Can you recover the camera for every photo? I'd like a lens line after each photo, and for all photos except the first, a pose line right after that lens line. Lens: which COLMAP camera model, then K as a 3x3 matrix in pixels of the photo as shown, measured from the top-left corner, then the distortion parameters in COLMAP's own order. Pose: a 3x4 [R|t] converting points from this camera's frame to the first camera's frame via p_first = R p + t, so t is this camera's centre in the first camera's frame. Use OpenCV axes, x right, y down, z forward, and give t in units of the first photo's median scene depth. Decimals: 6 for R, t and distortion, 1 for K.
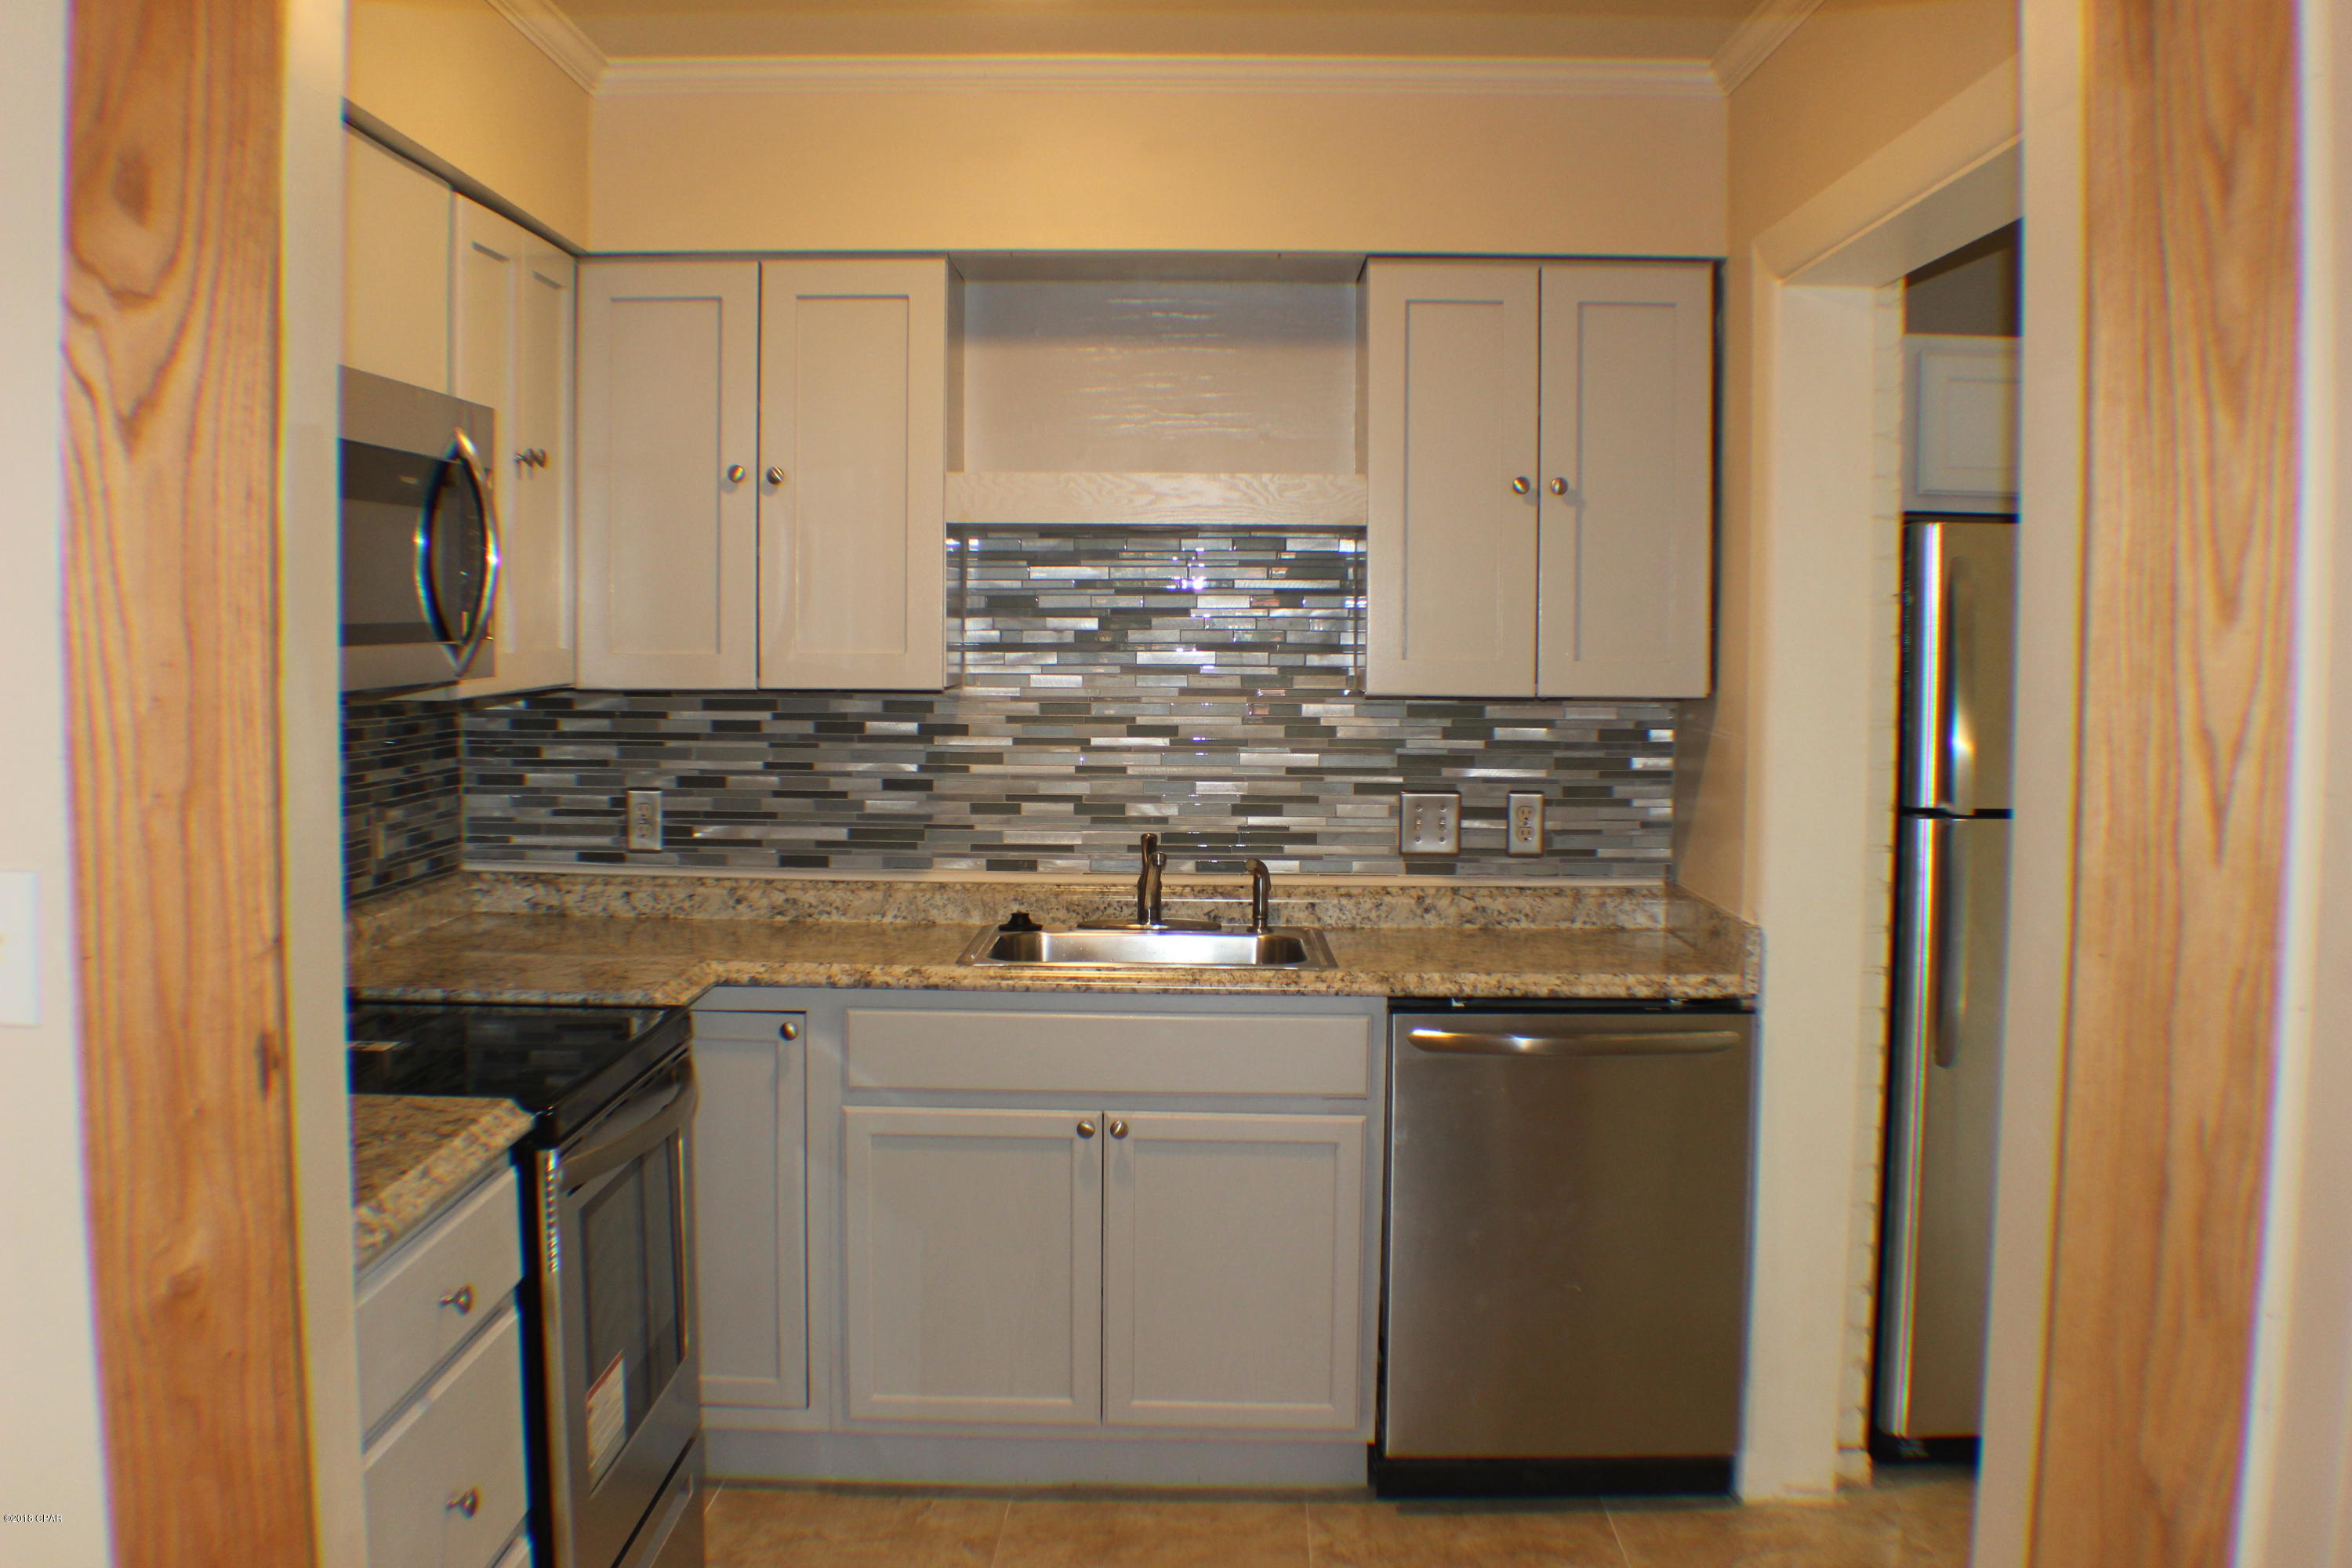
lens RADIAL K [[2301.0, 0, 1172.3], [0, 2301.0, 812.0], [0, 0, 1]] dist [-0.210296, 0.085520]
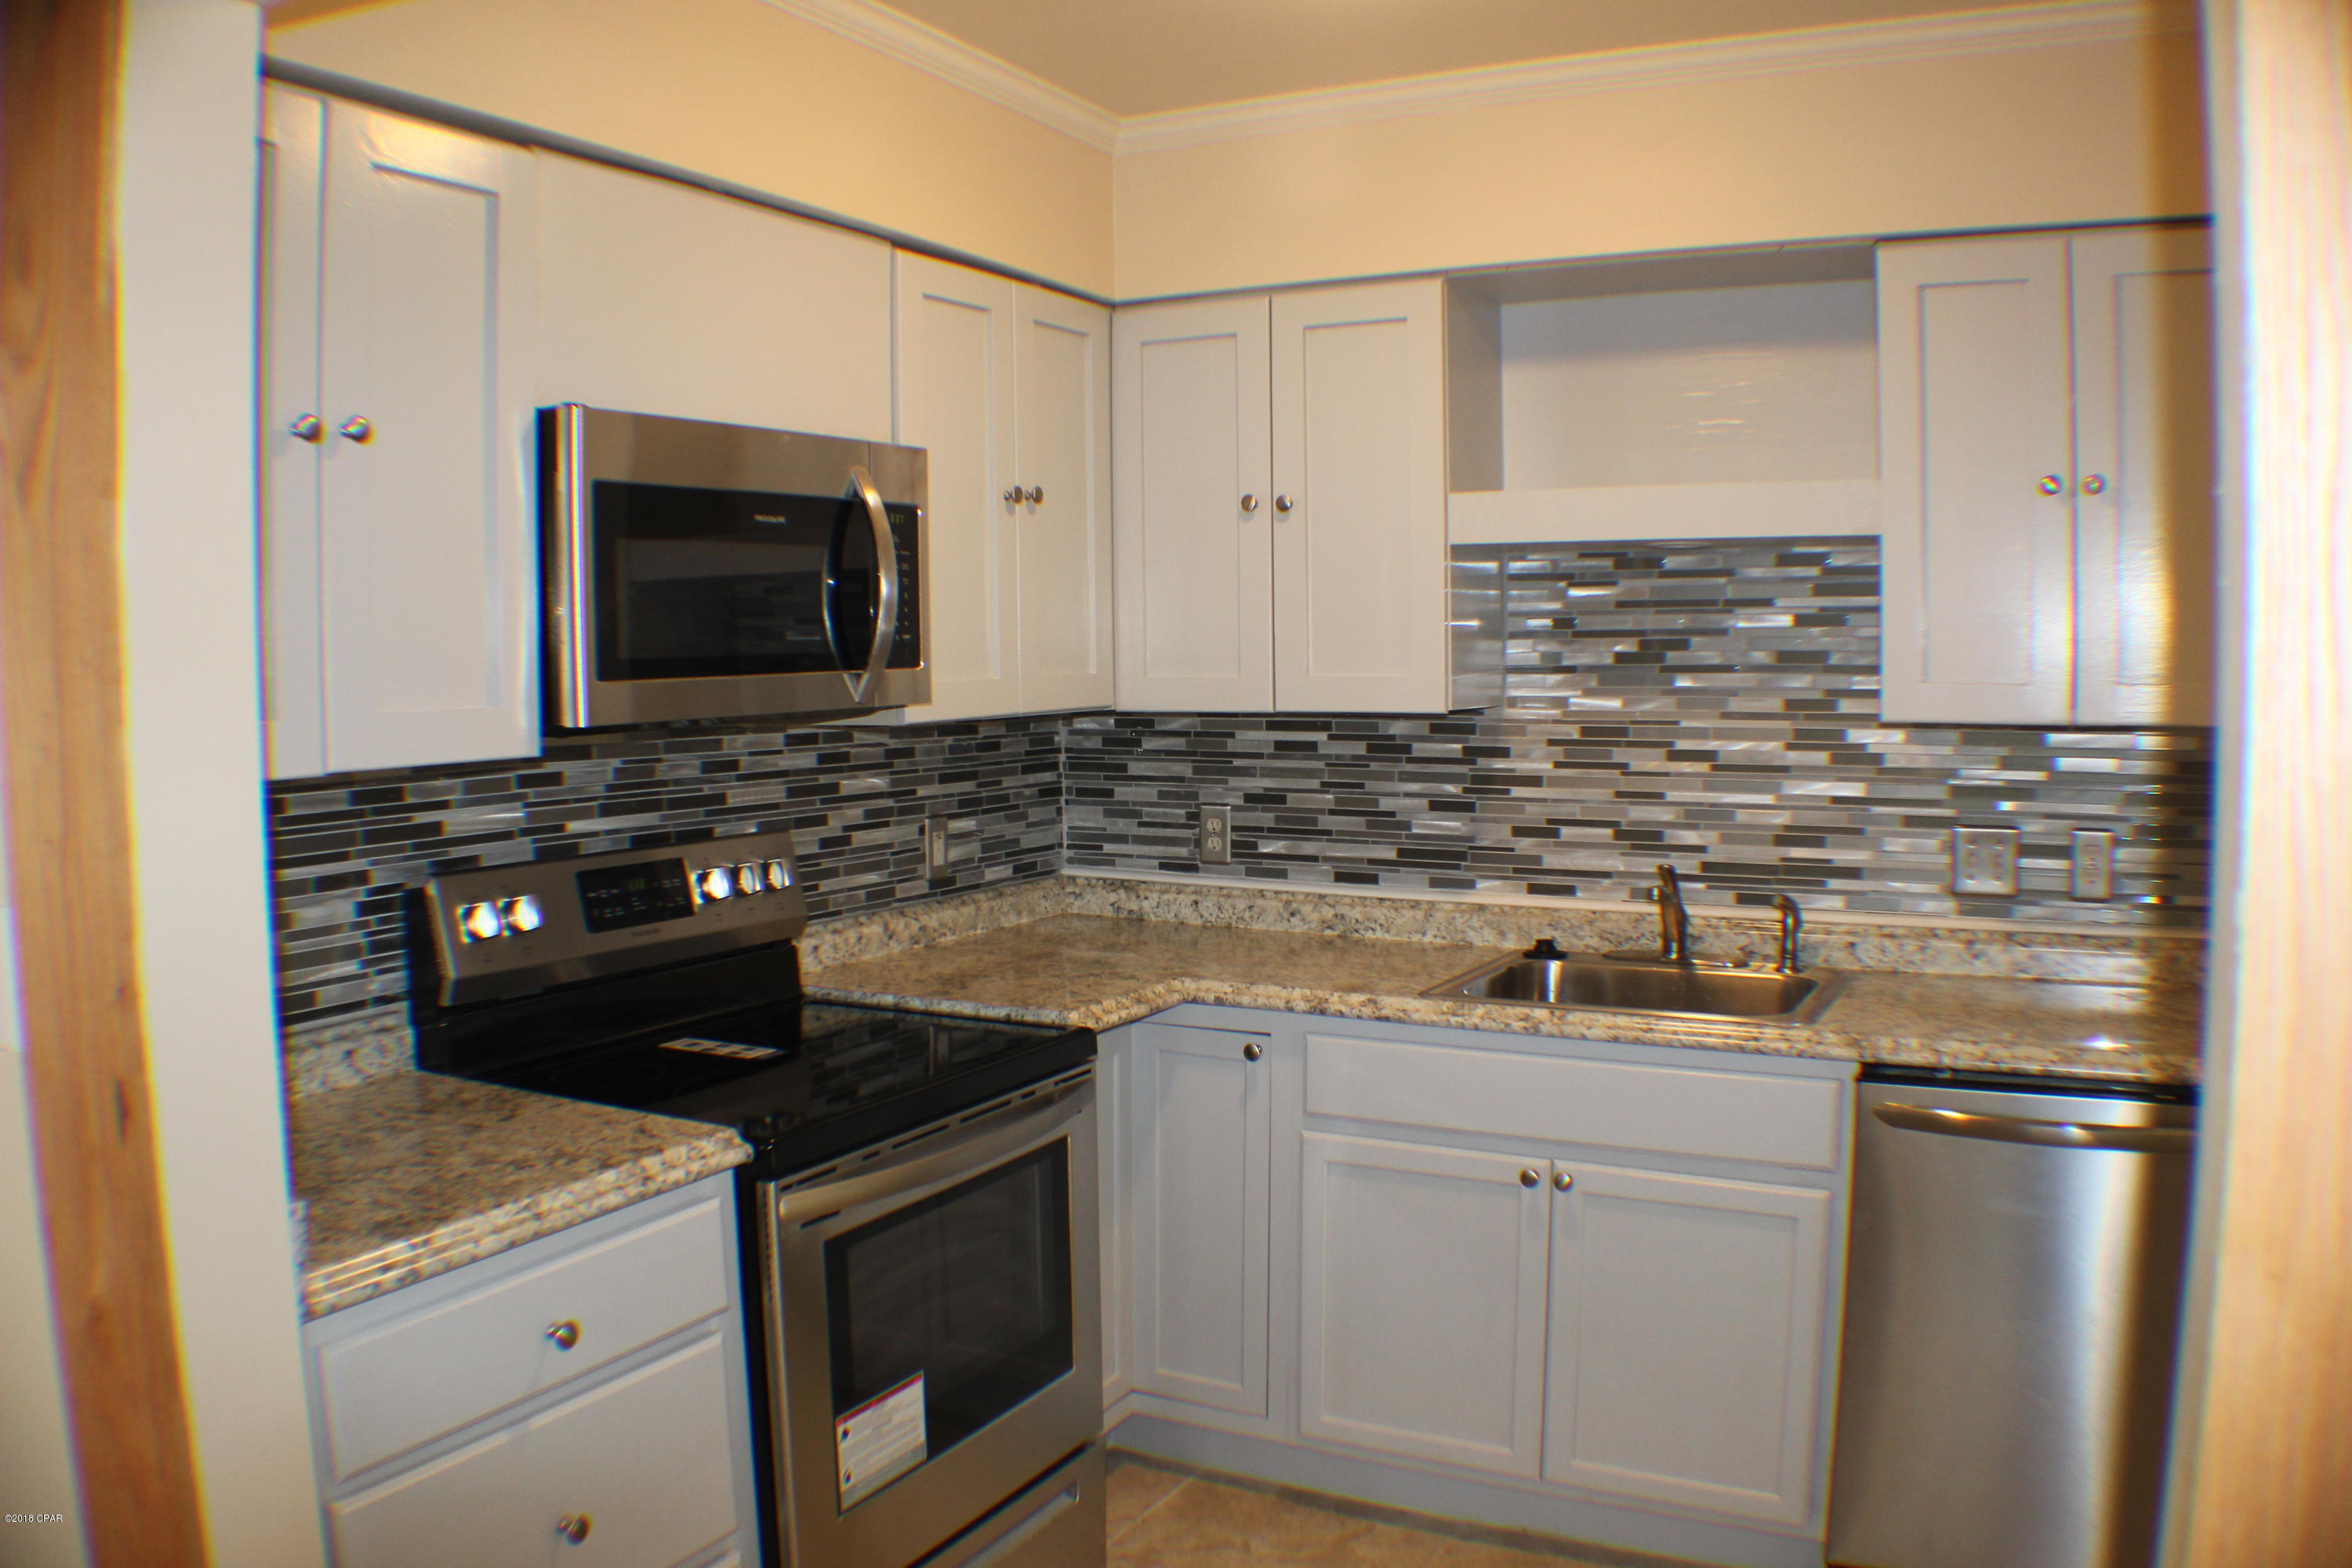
lens RADIAL K [[1848.6, 0, 1169.1], [0, 1848.6, 815.4], [0, 0, 1]] dist [-0.240374, 0.090331]
pose [[0.882664, 0.024140, -0.469383, 0.169621], [-0.019601, 0.999702, 0.014554, -0.018845], [0.469595, -0.003646, 0.882874, 0.250331]]
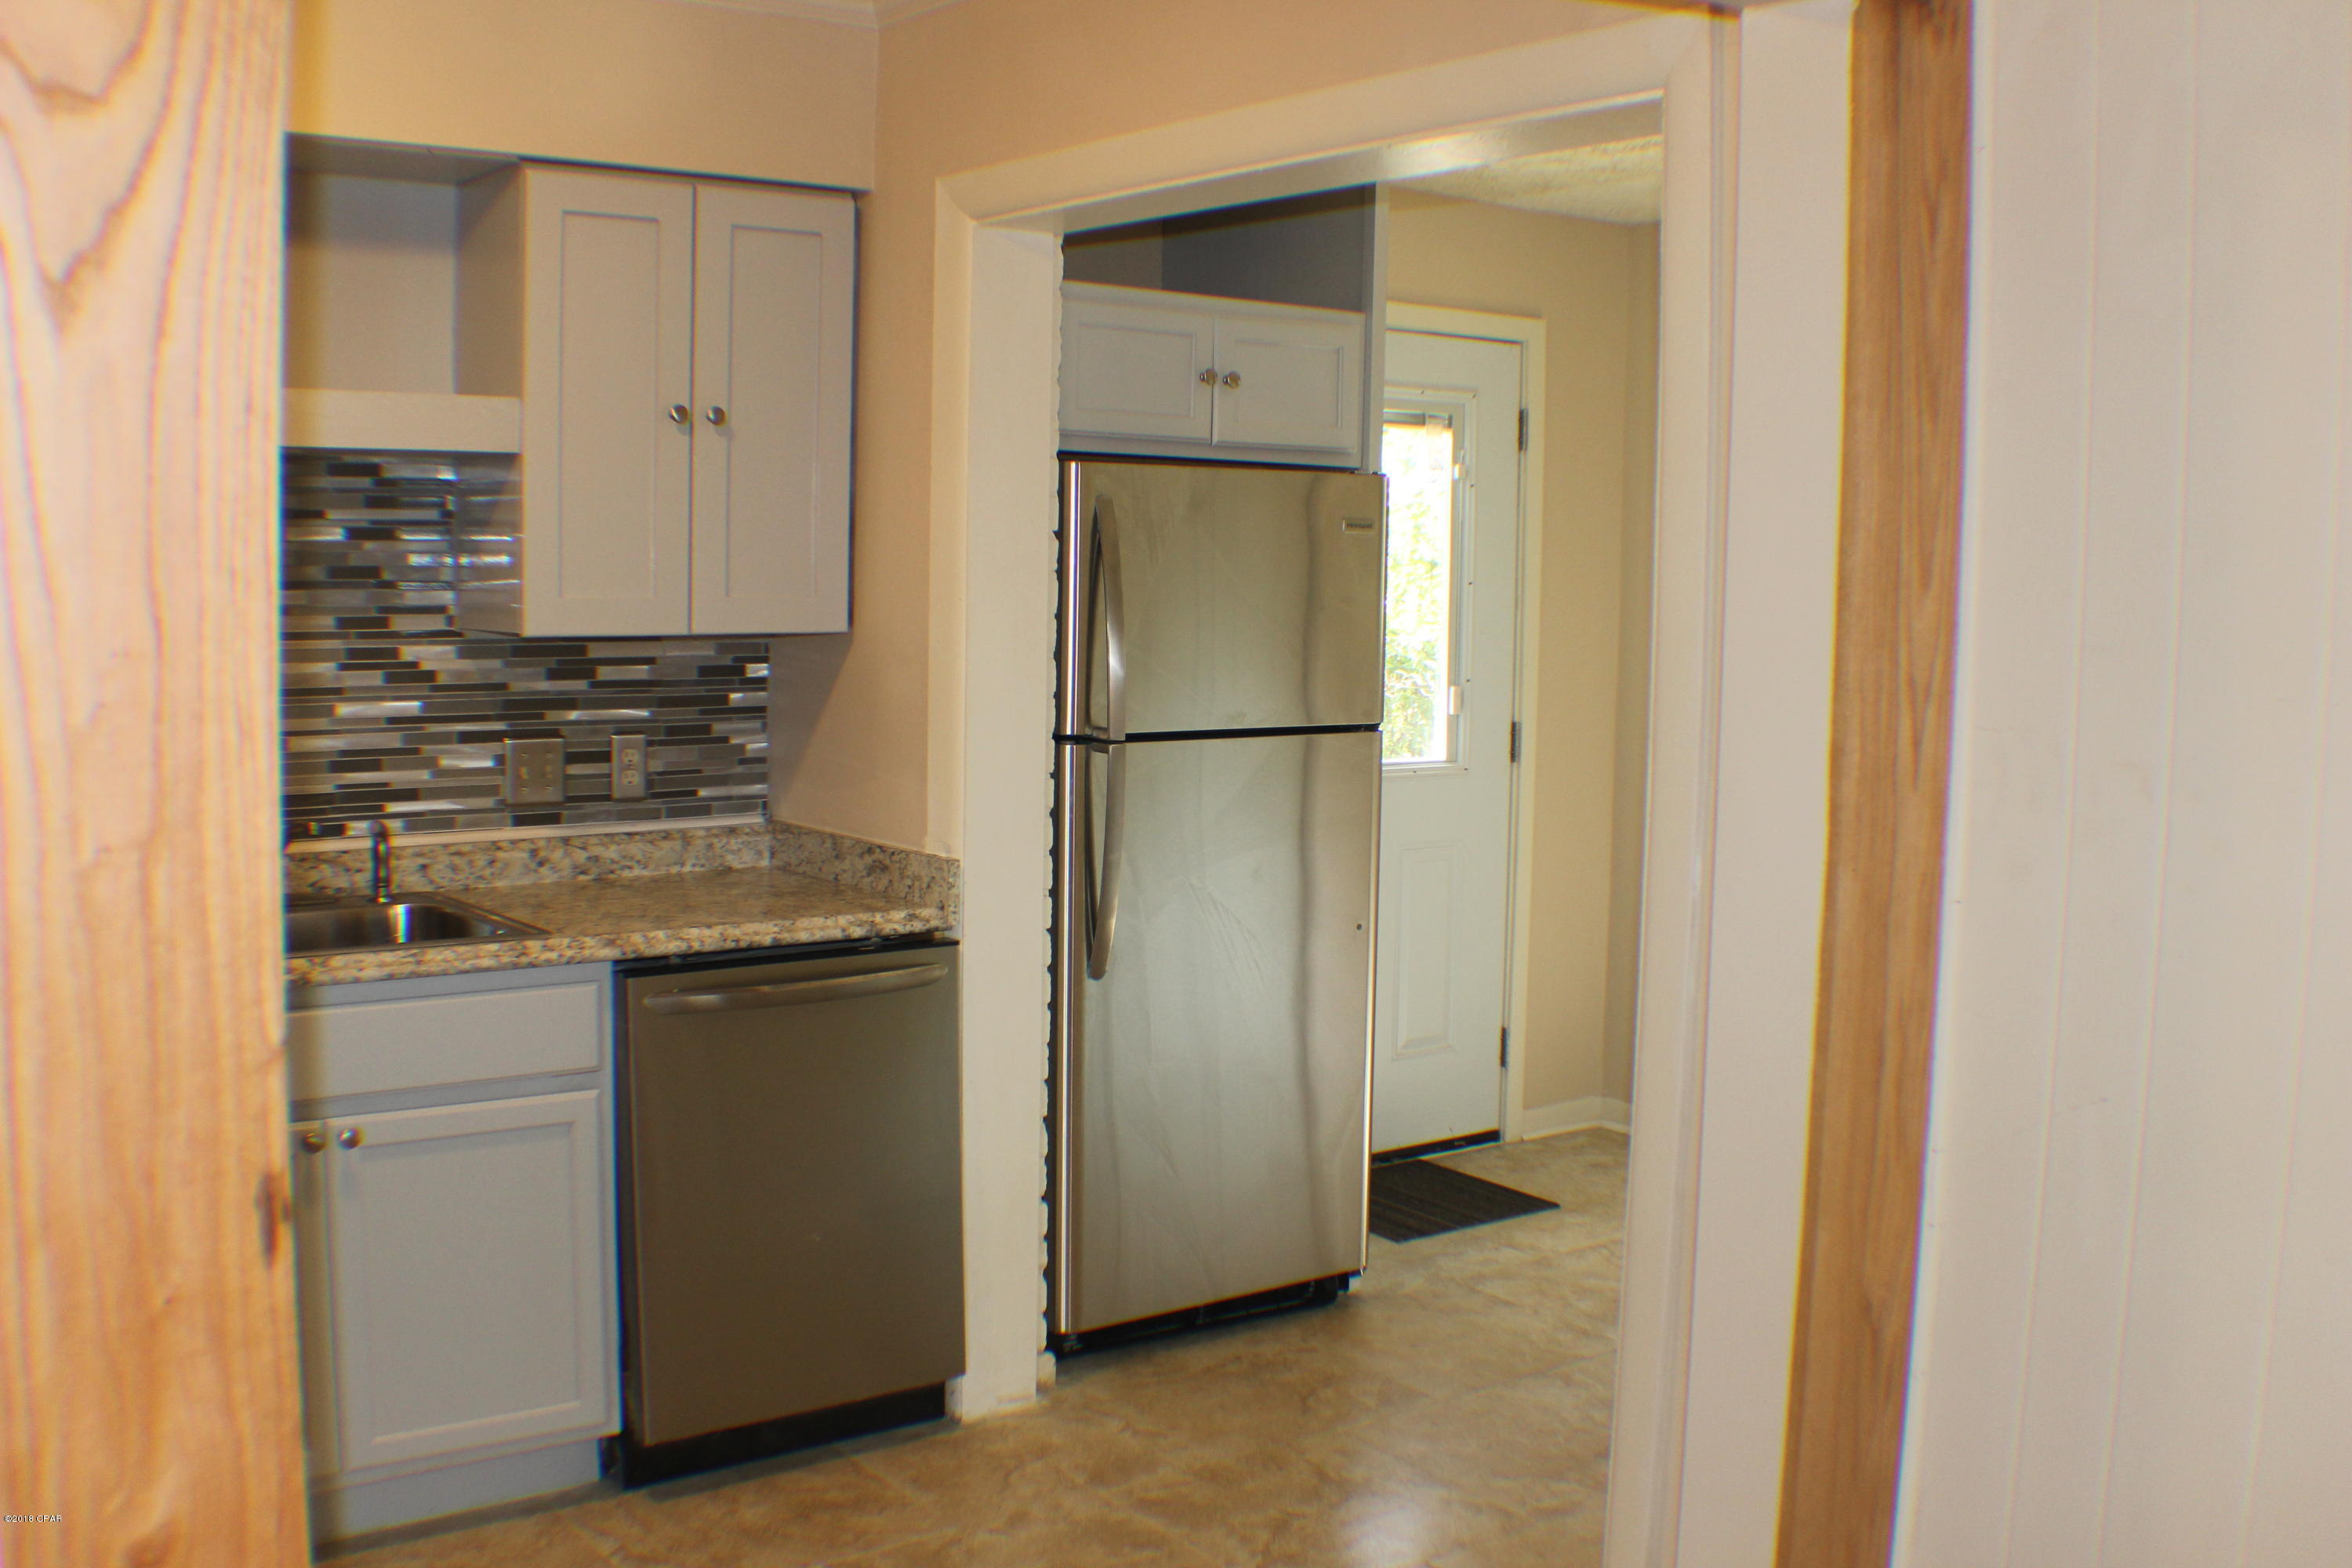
lens RADIAL K [[2301.0, 0, 1172.3], [0, 2301.0, 812.0], [0, 0, 1]] dist [-0.210296, 0.085520]
pose [[0.784418, -0.059357, 0.617386, -0.280421], [0.034491, 0.998044, 0.052133, -0.019298], [-0.619273, -0.019600, 0.784931, 0.125375]]
